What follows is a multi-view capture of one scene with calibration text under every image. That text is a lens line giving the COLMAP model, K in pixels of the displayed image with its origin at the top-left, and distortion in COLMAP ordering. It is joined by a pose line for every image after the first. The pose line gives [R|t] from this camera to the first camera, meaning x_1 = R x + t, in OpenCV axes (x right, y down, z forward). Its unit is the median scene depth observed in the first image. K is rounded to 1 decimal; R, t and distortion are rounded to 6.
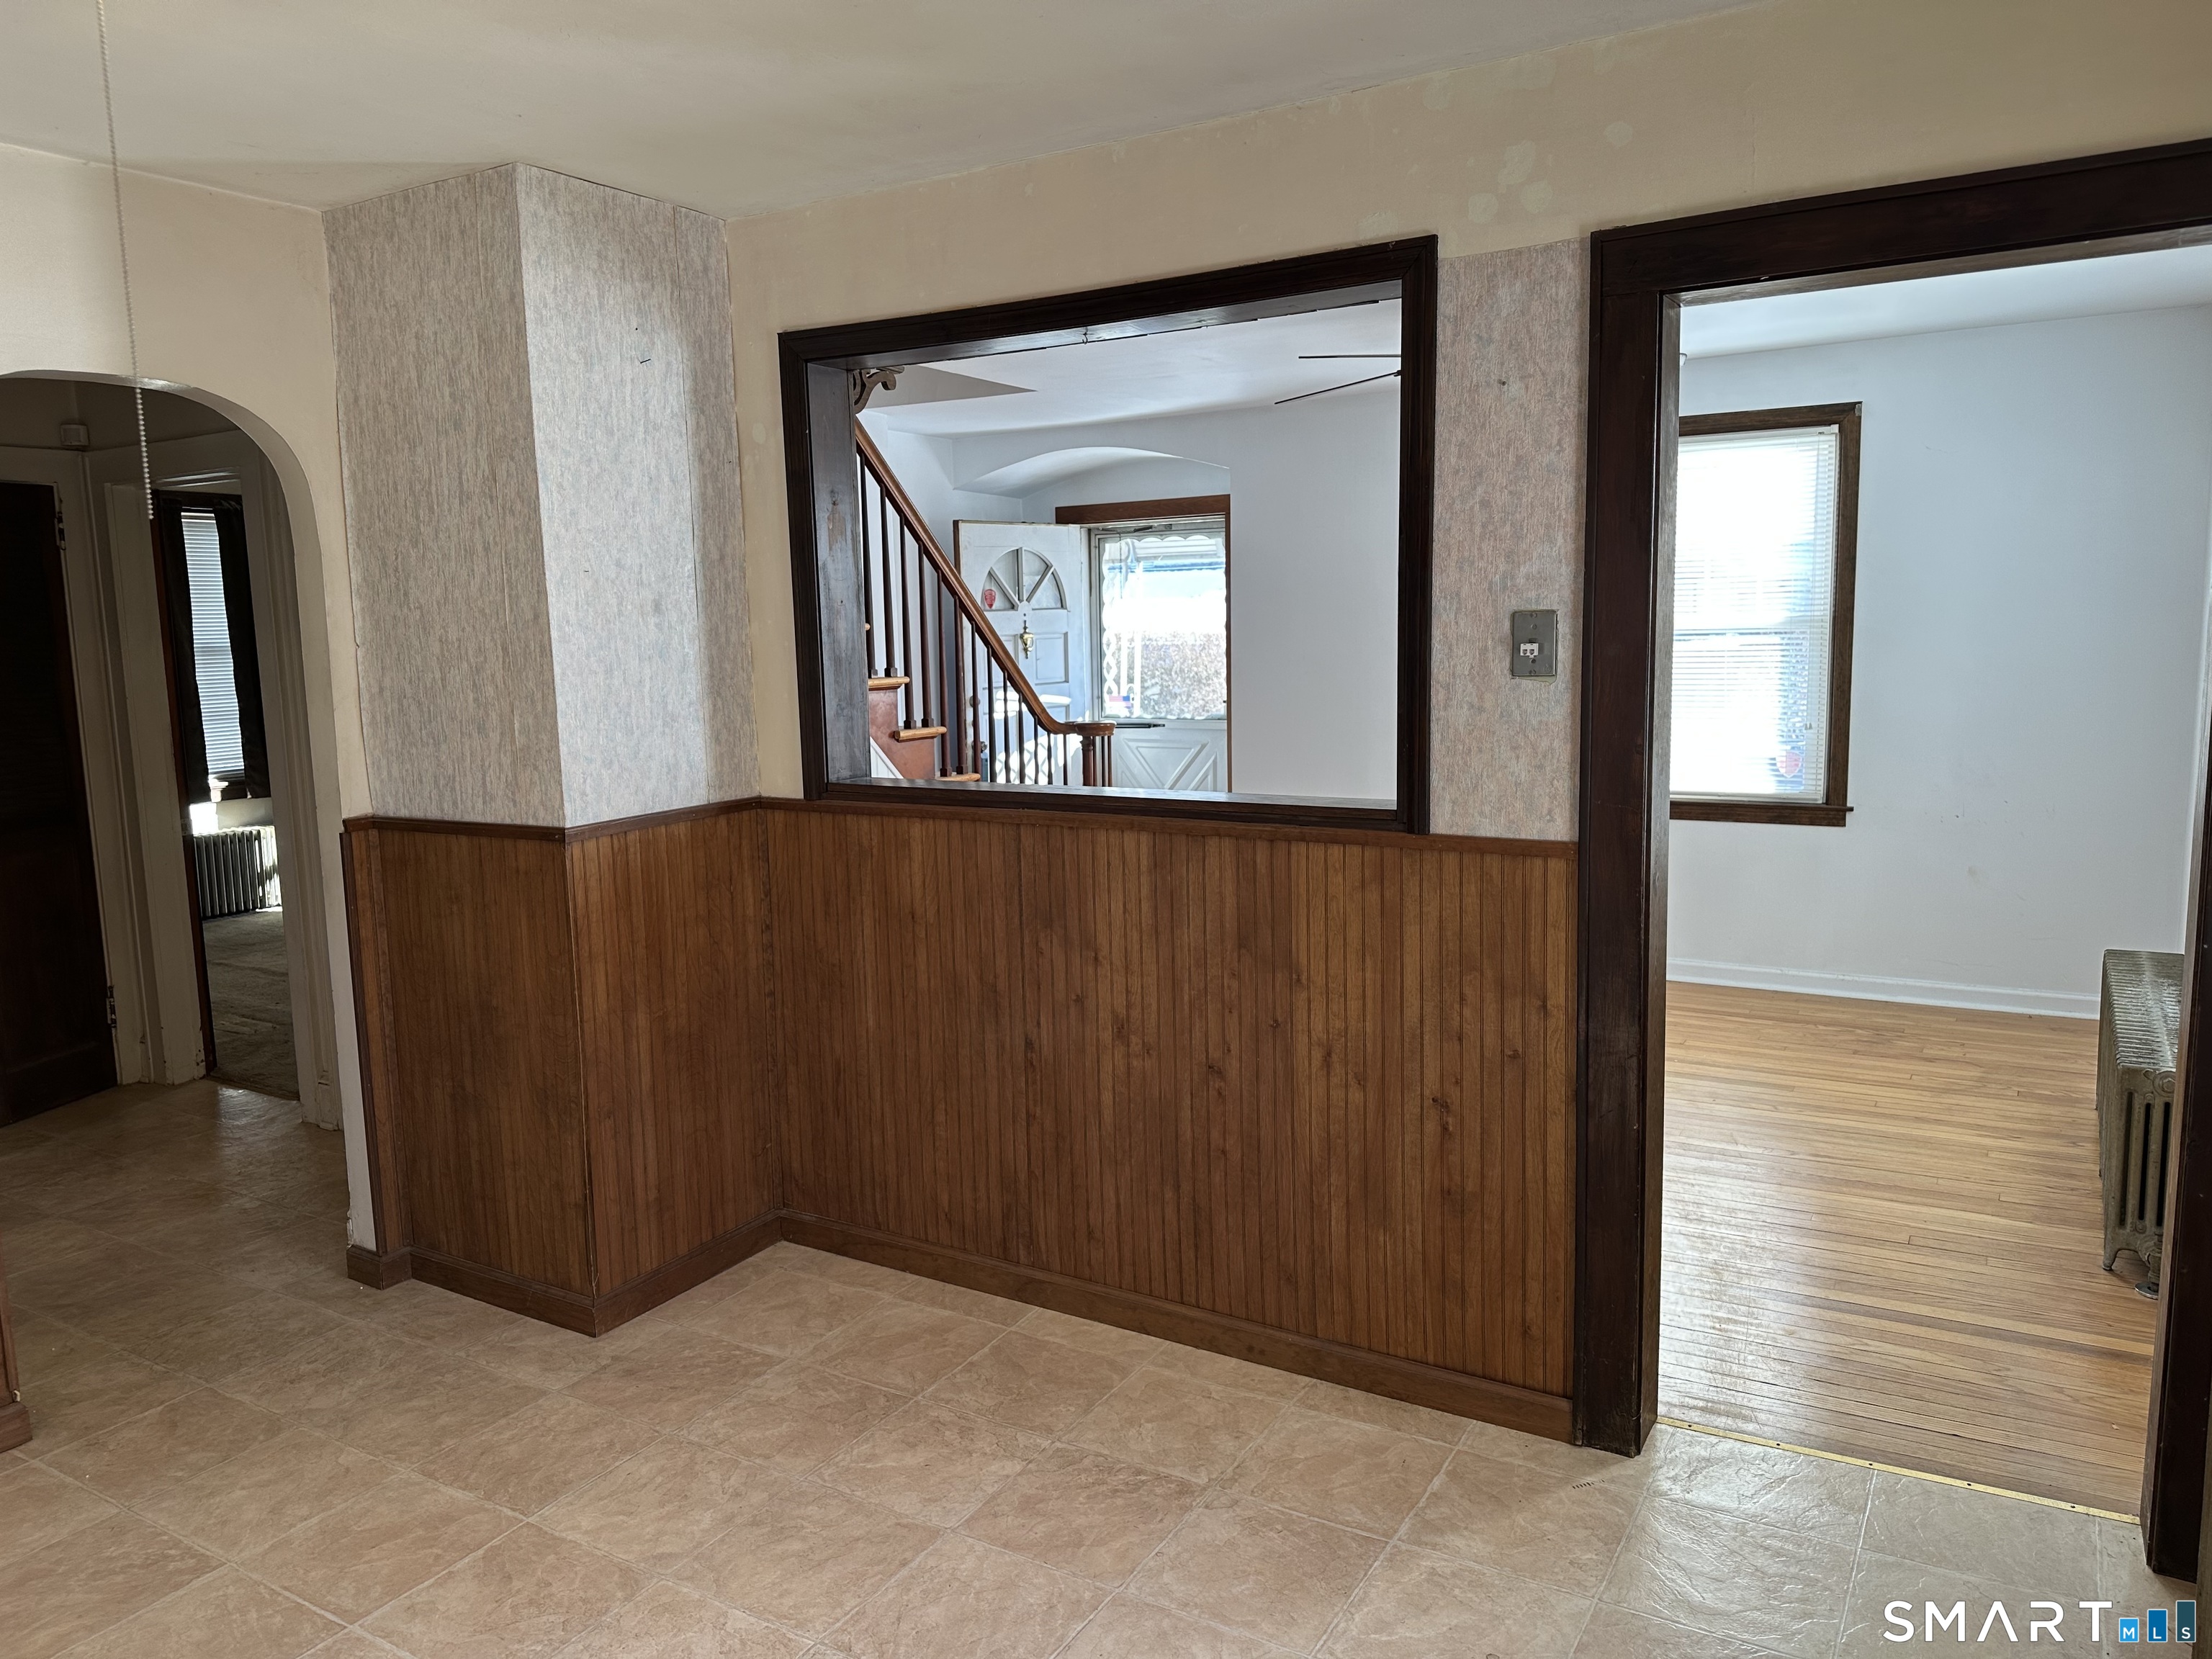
lens RADIAL K [[1544.5, 0, 1082.6], [0, 1544.5, 806.4], [0, 0, 1]] dist [0.090404, -0.108164]
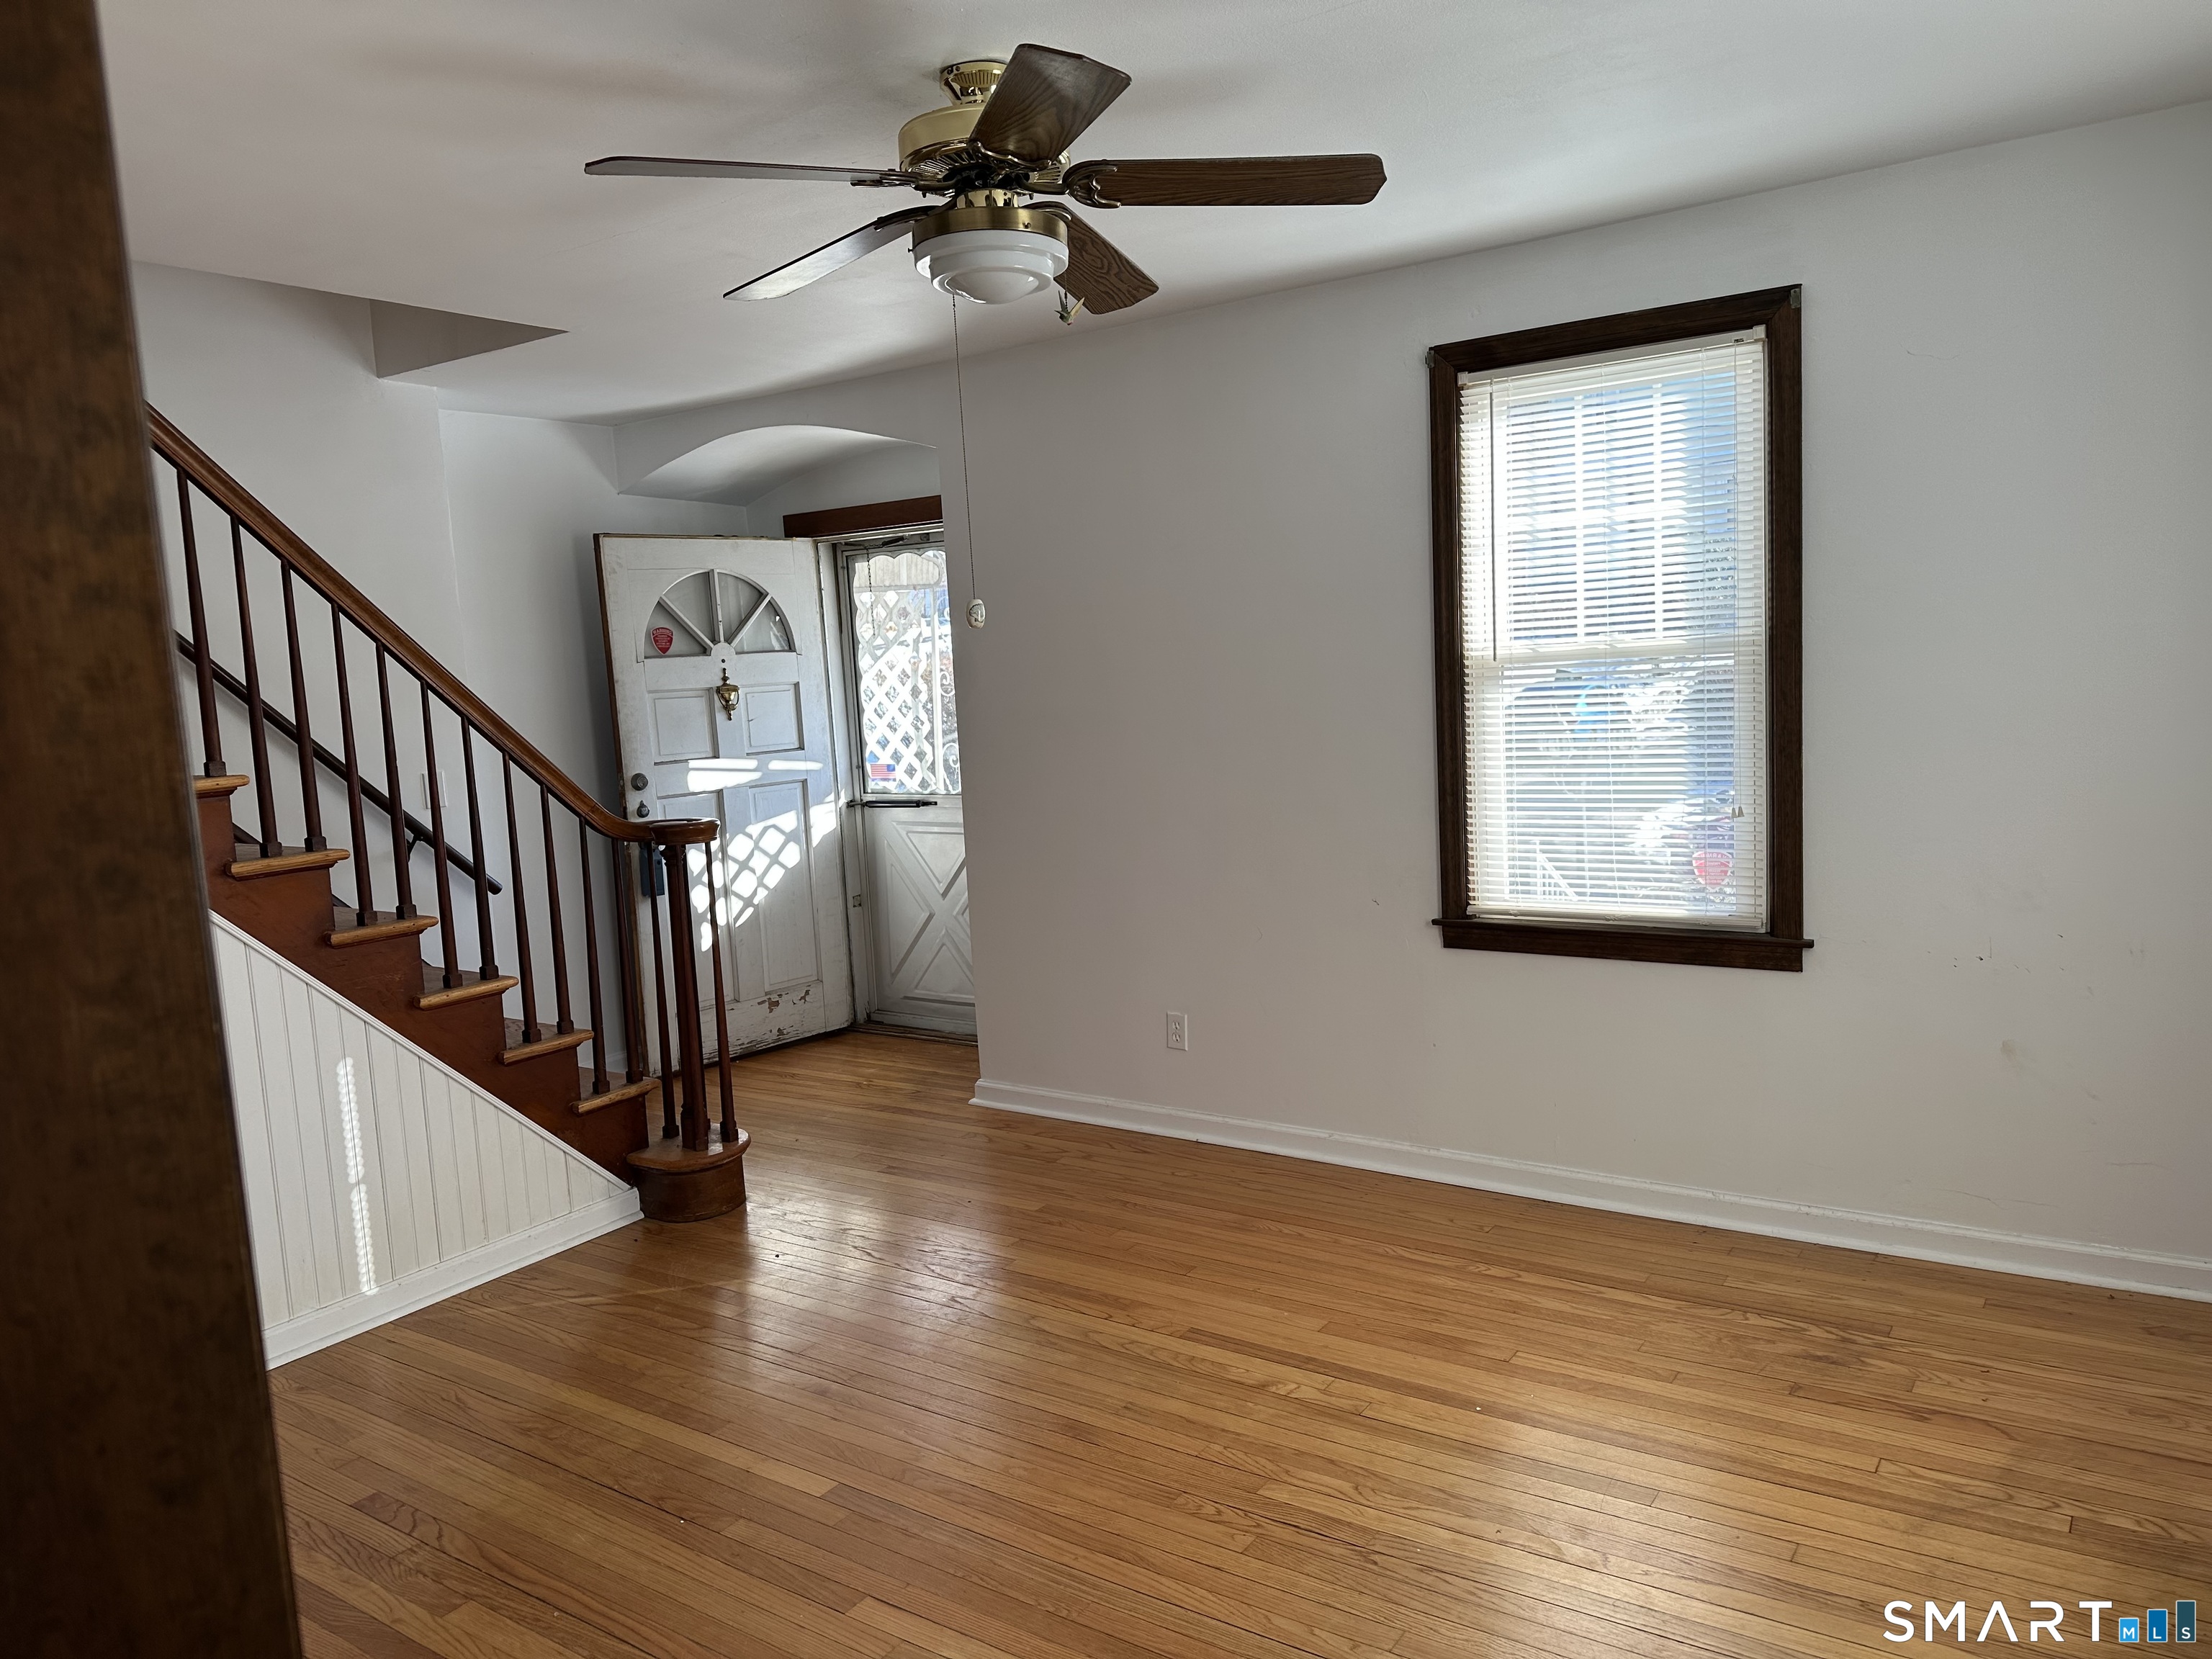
lens RADIAL K [[1544.5, 0, 1105.7], [0, 1544.5, 826.8], [0, 0, 1]] dist [0.090404, -0.108164]
pose [[0.998405, -0.023499, -0.051342, 0.429122], [0.022971, 0.999677, -0.010852, -0.076827], [0.051580, 0.009655, 0.998622, 0.640537]]
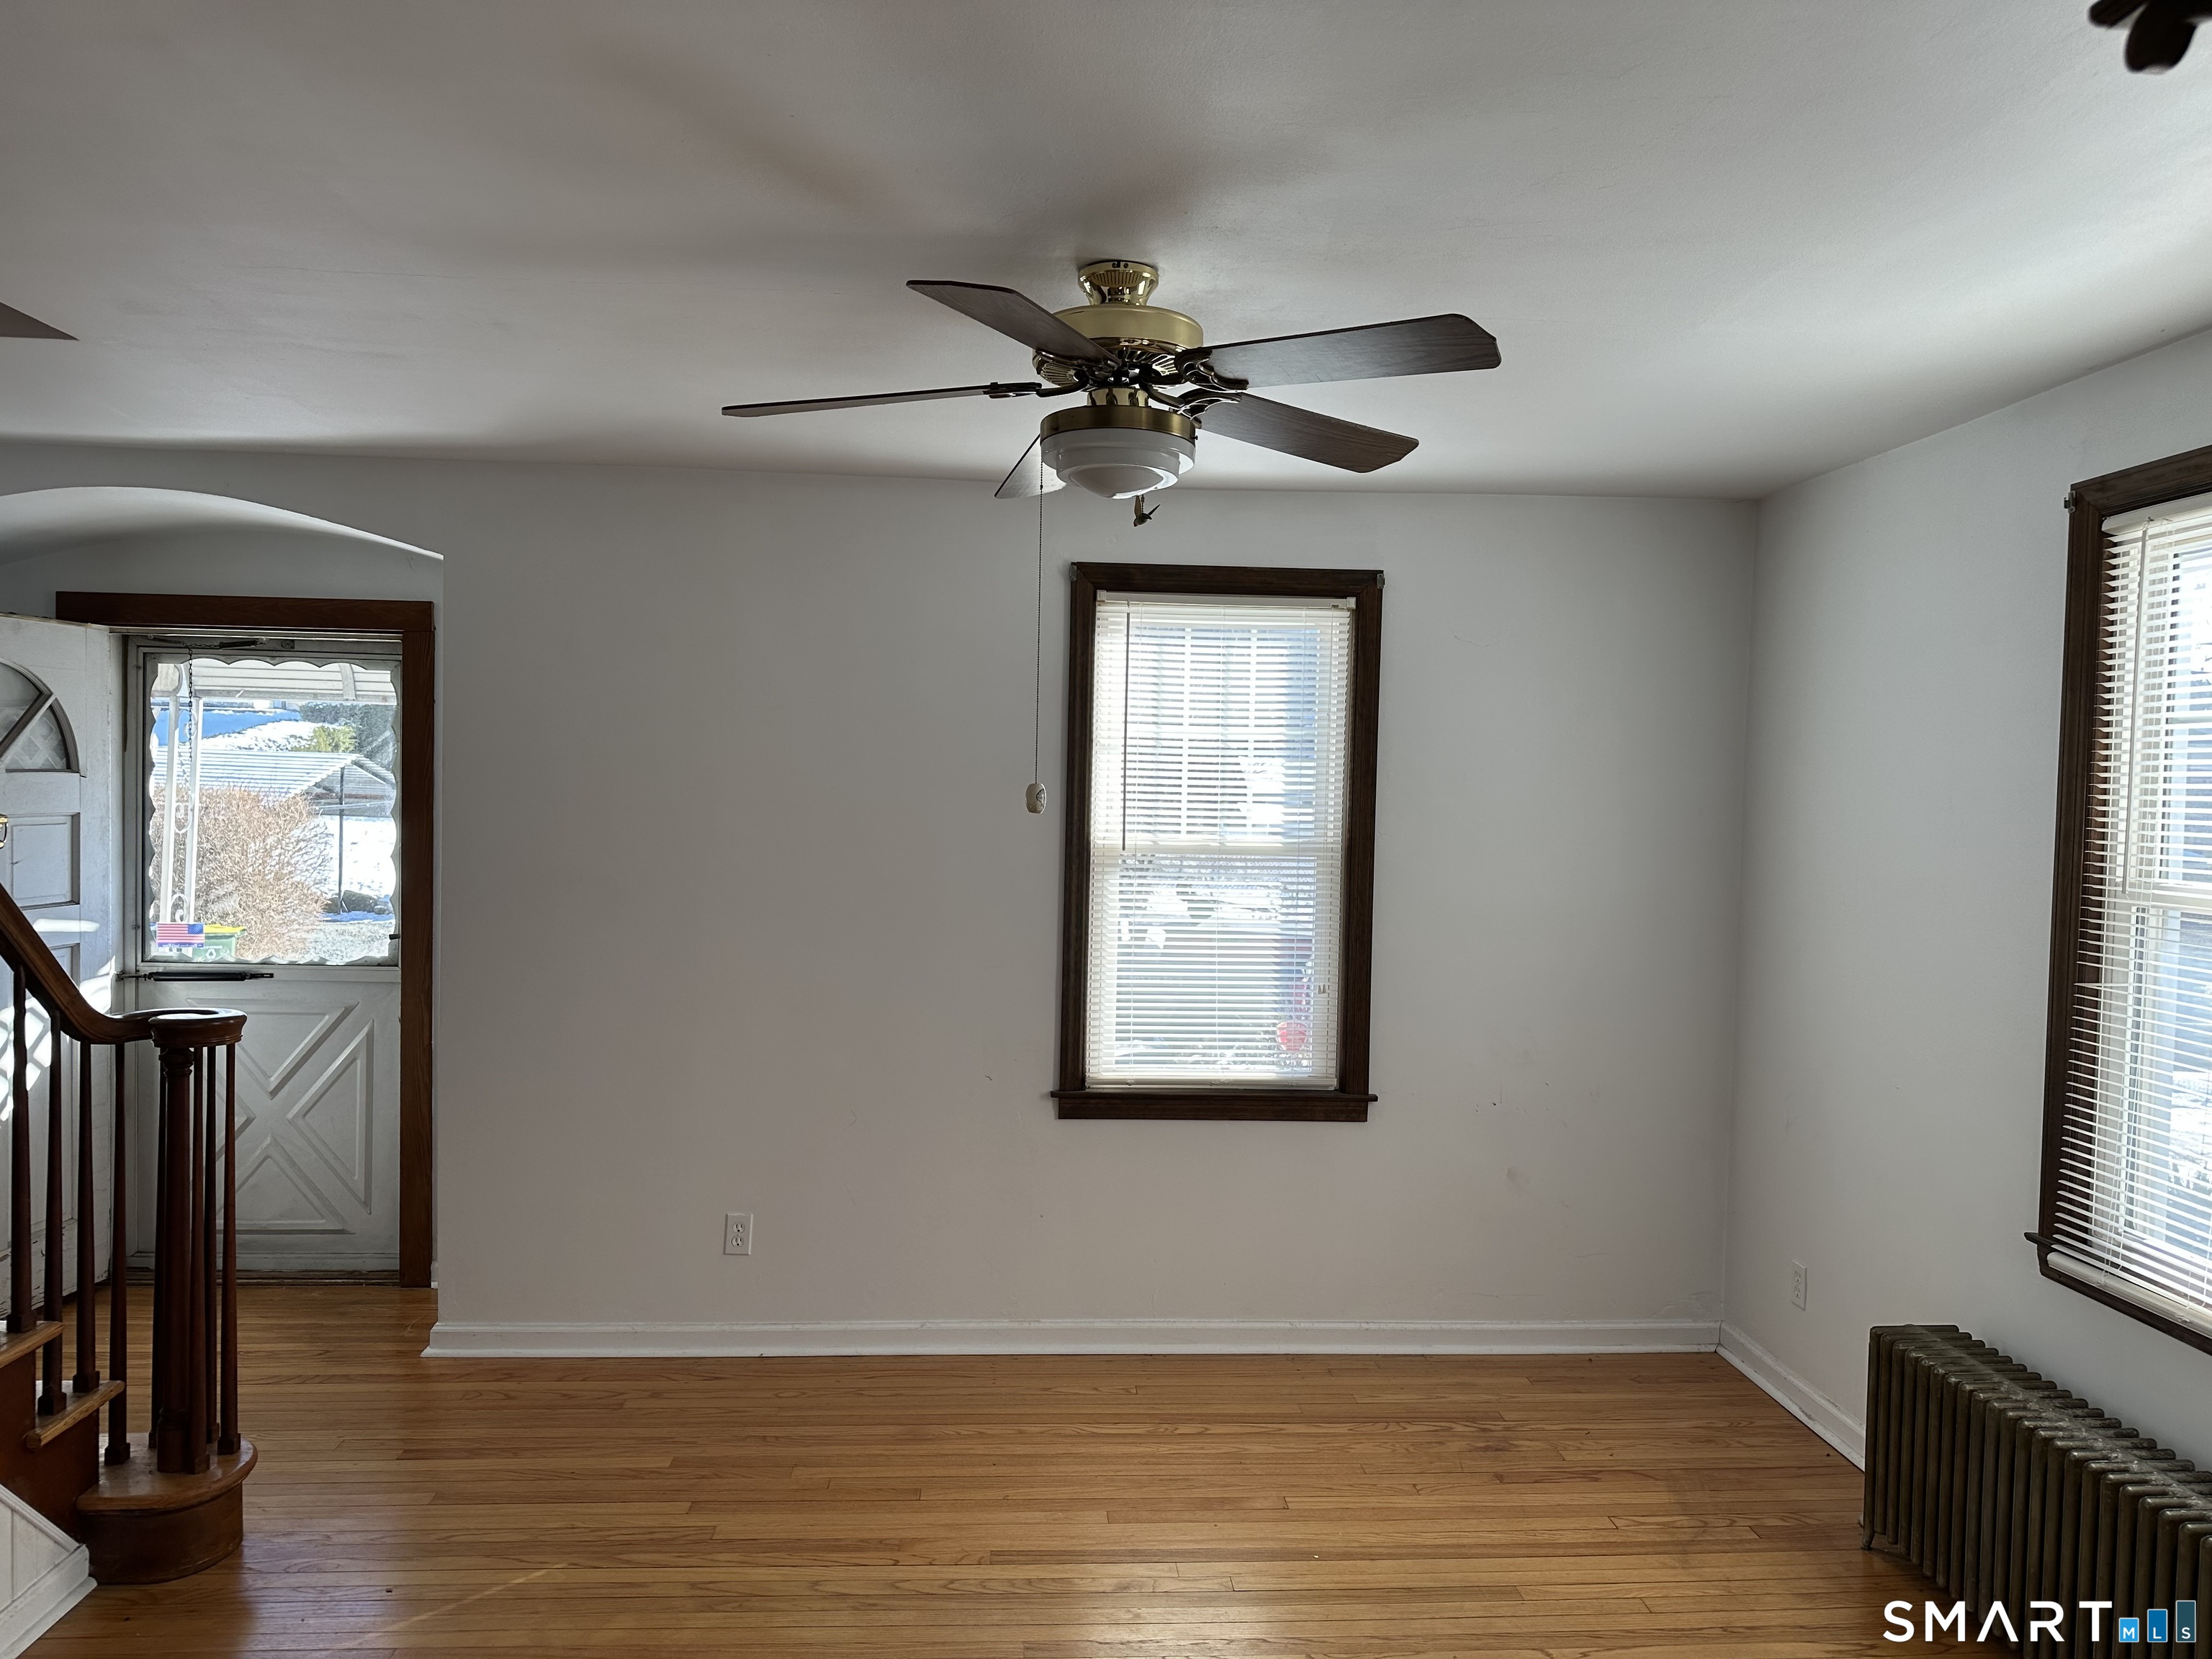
lens RADIAL K [[1544.5, 0, 1119.1], [0, 1544.5, 809.1], [0, 0, 1]] dist [0.090404, -0.108164]
pose [[0.807558, 0.036928, 0.588631, -0.098449], [0.028654, 0.994403, -0.101695, -0.112355], [-0.589092, 0.098991, 0.801980, 0.801630]]
